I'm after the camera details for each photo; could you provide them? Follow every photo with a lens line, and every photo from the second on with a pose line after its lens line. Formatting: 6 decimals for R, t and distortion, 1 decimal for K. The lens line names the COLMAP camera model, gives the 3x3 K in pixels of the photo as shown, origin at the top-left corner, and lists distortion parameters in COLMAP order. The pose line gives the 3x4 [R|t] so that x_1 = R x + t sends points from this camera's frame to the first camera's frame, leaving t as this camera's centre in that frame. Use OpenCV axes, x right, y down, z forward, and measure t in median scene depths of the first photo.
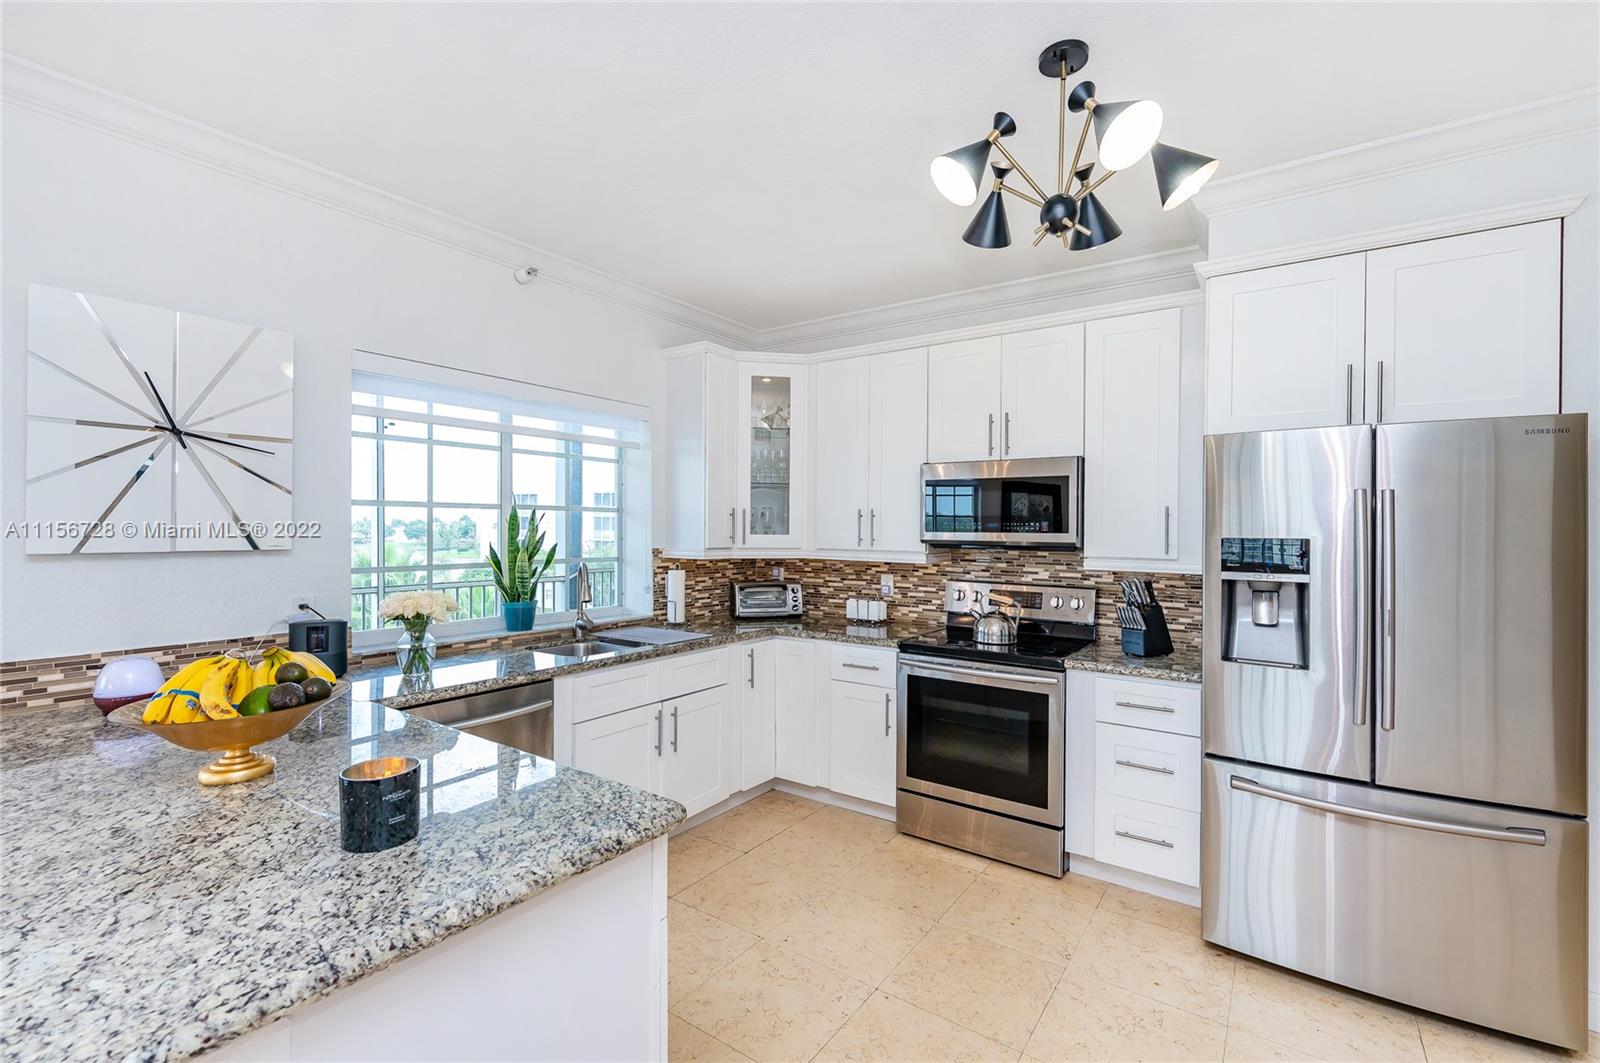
lens RADIAL K [[714.2, 0, 800.0], [0, 714.2, 531.5], [0, 0, 1]] dist [0.003415, -0.000200]
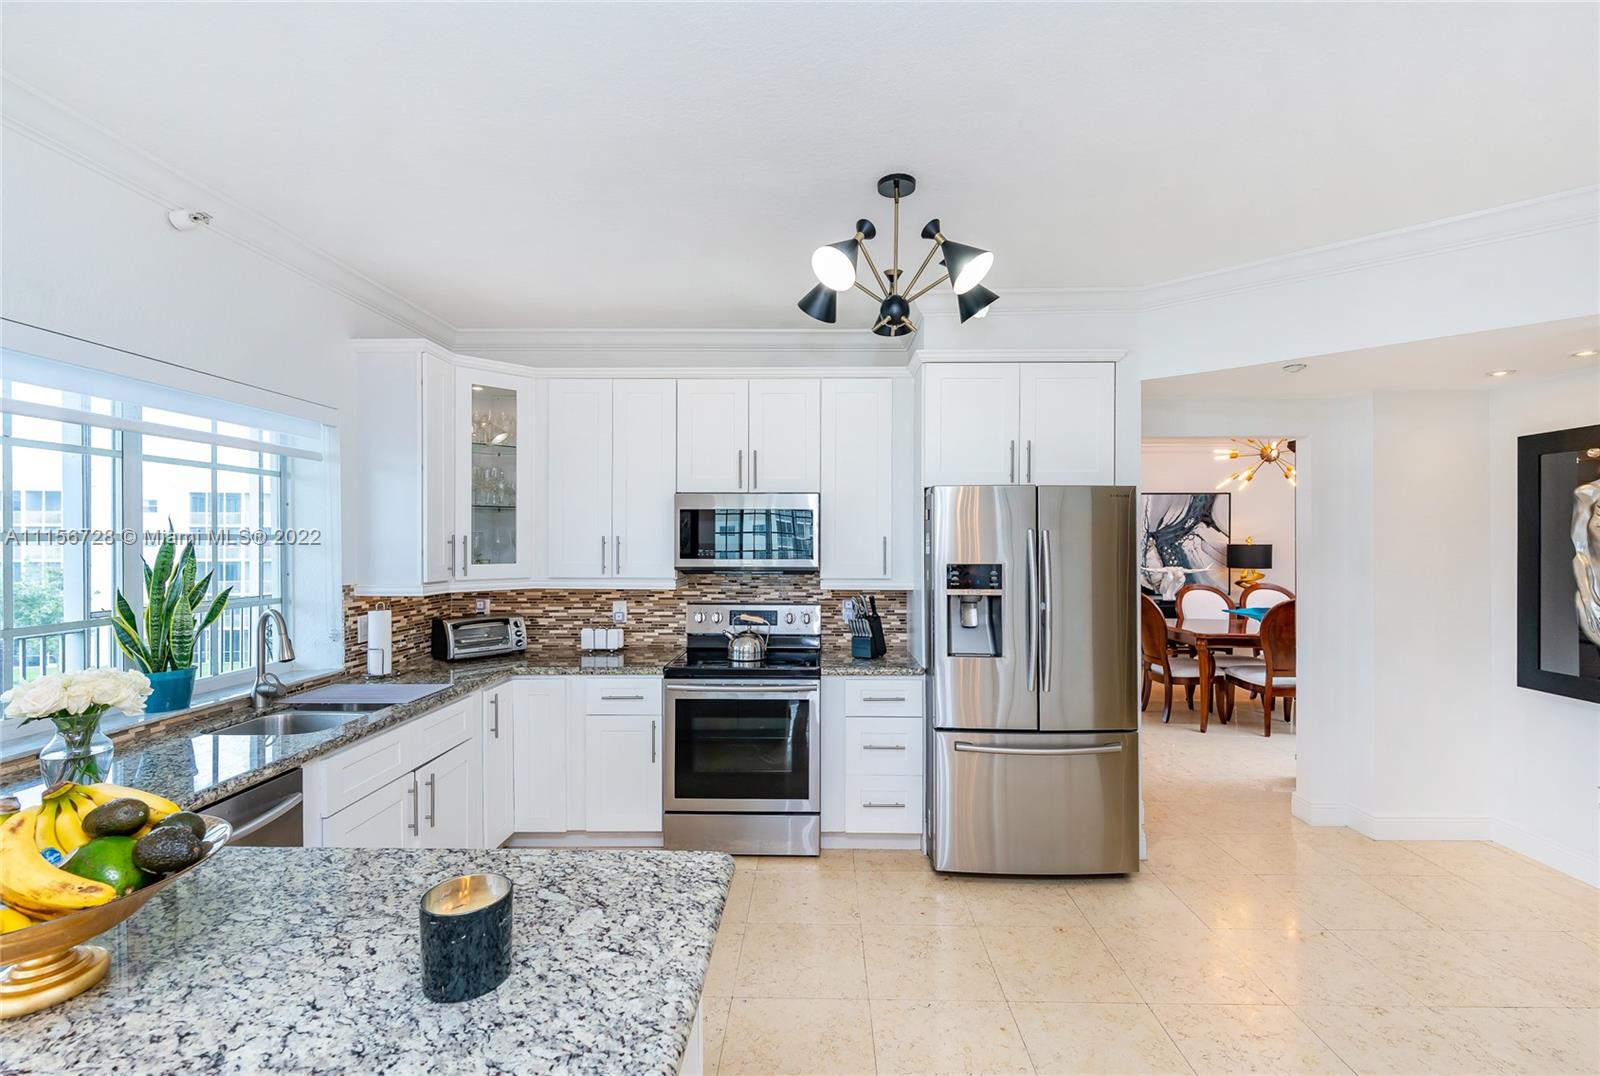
lens RADIAL K [[713.2, 0, 835.6], [0, 713.2, 541.7], [0, 0, 1]] dist [0.000880, -0.000806]
pose [[0.817669, -0.006924, 0.575648, -0.236086], [0.007616, 0.999970, 0.001209, -0.024434], [-0.575639, 0.003395, 0.817697, 0.026314]]
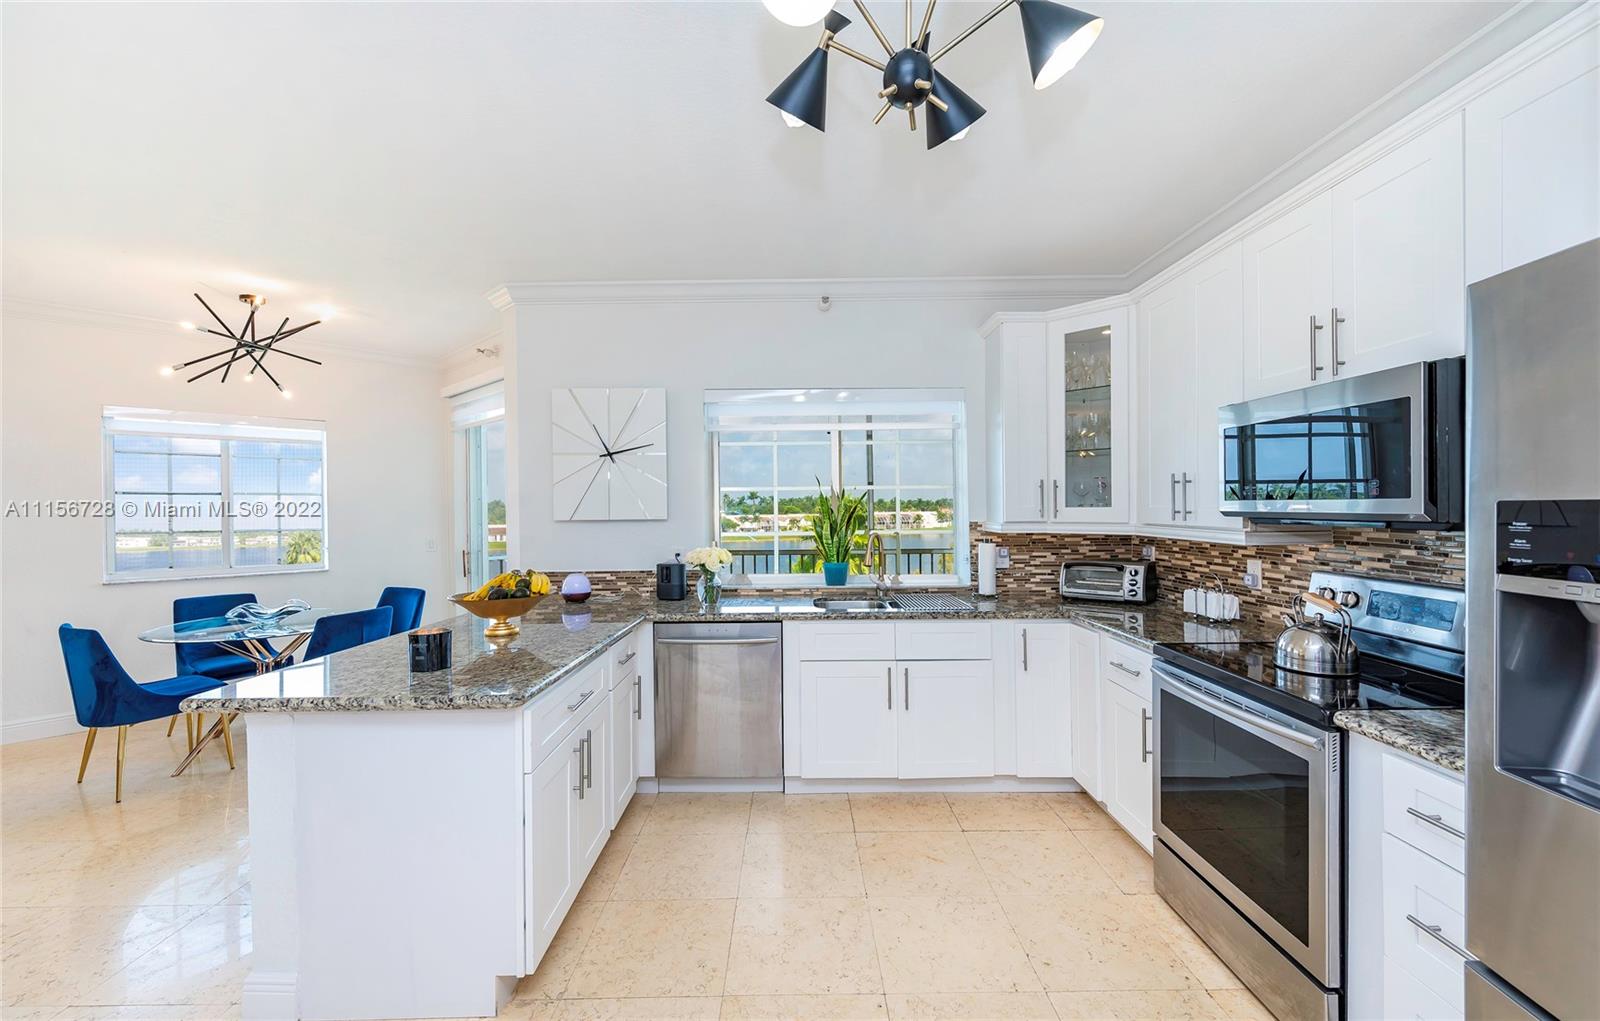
lens RADIAL K [[640.6, 0, 800.0], [0, 640.6, 510.5], [0, 0, 1]] dist [-0.001320, -0.000274]
pose [[0.577801, -0.007285, -0.816145, 0.459902], [0.008200, 0.999962, -0.003121, 0.008997], [0.816136, -0.004889, 0.577839, 0.277975]]
